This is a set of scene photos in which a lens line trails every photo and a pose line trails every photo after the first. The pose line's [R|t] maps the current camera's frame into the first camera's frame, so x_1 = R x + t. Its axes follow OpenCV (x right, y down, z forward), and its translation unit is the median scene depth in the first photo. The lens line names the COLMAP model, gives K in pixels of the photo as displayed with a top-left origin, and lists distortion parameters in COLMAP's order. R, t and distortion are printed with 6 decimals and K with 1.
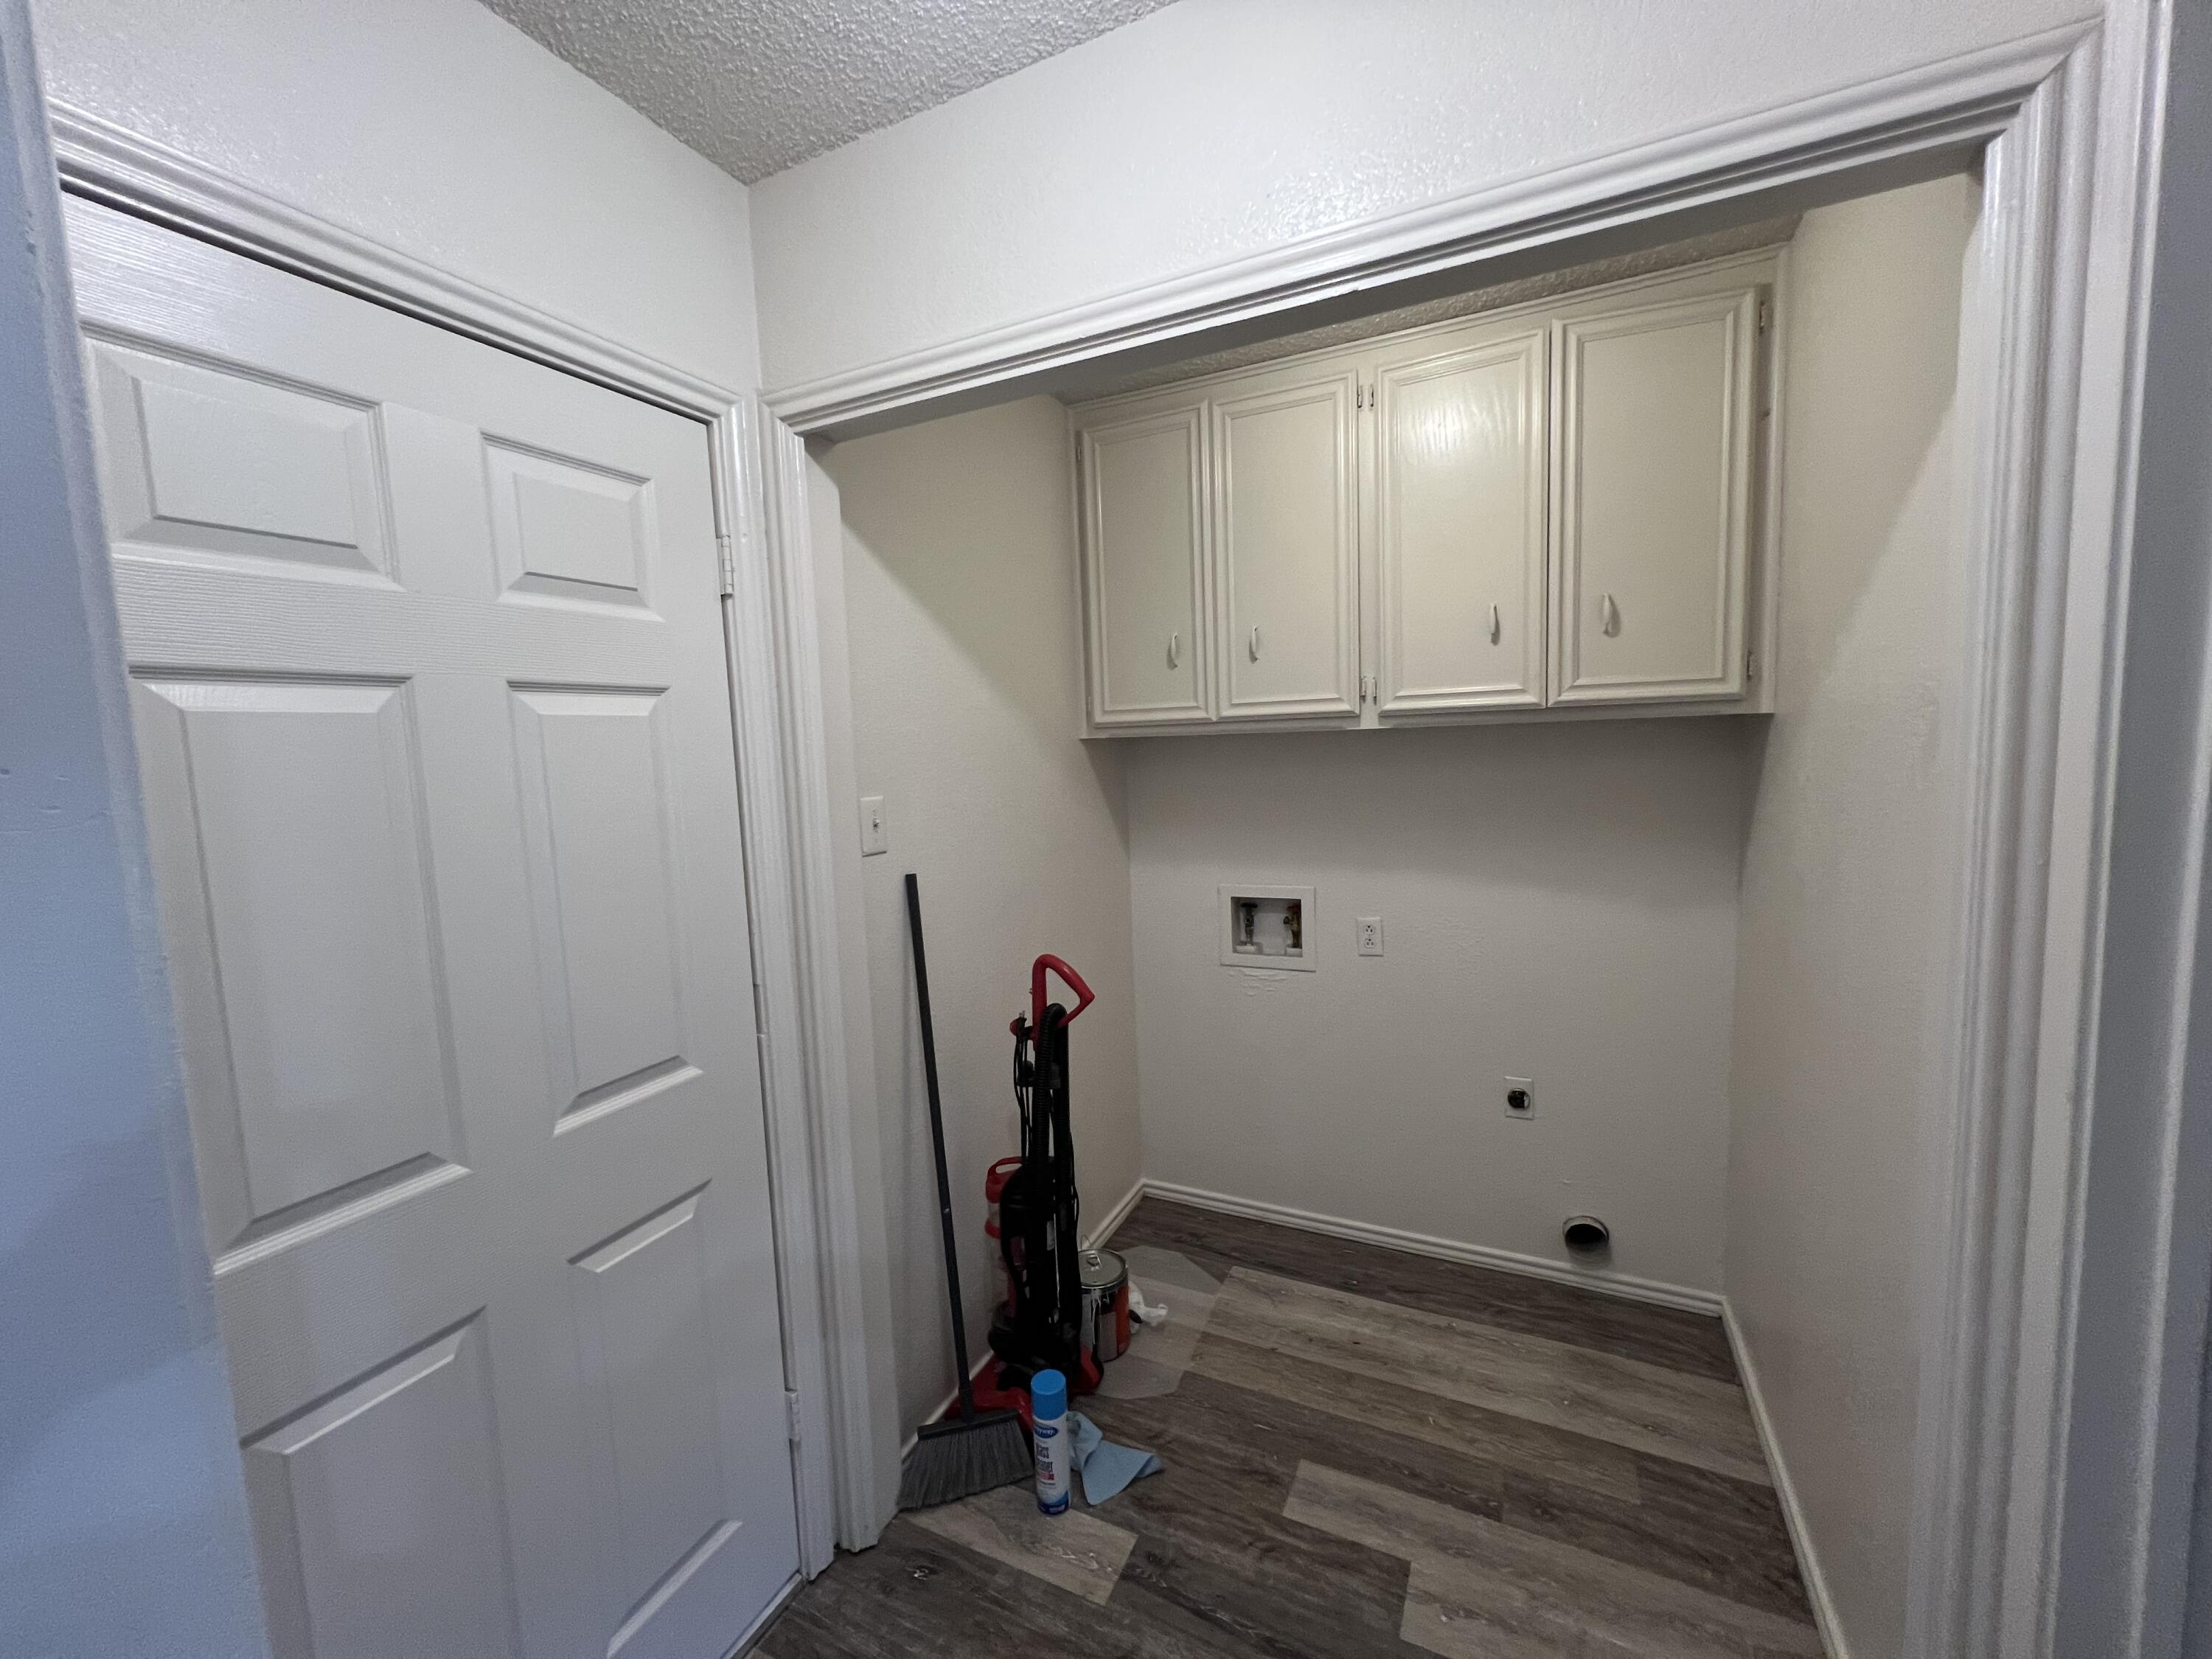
lens RADIAL K [[889.2, 0, 1103.4], [0, 889.2, 828.8], [0, 0, 1]] dist [-0.000772, 0.000877]
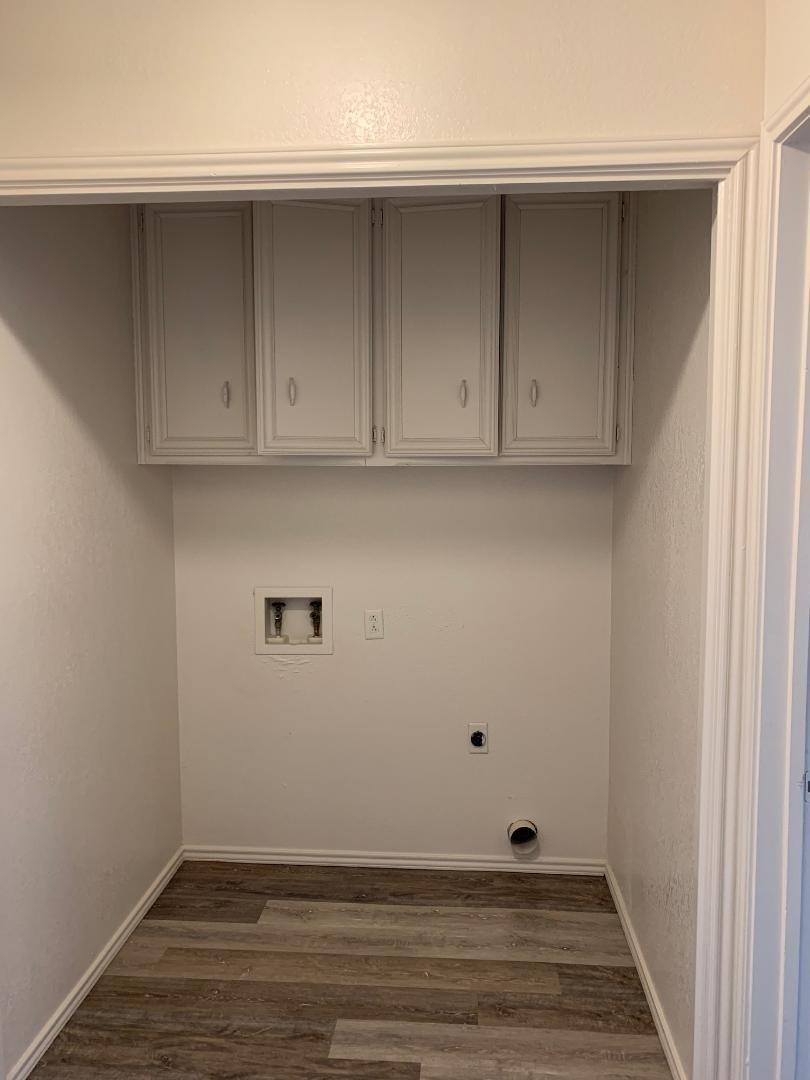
lens RADIAL K [[832.9, 0, 406.0], [0, 832.9, 535.3], [0, 0, 1]] dist [0.031245, -0.020047]
pose [[0.928455, 0.005277, 0.371407, -0.139674], [0.001822, 0.999822, -0.018763, 0.017241], [-0.371440, 0.018097, 0.928281, -0.189489]]
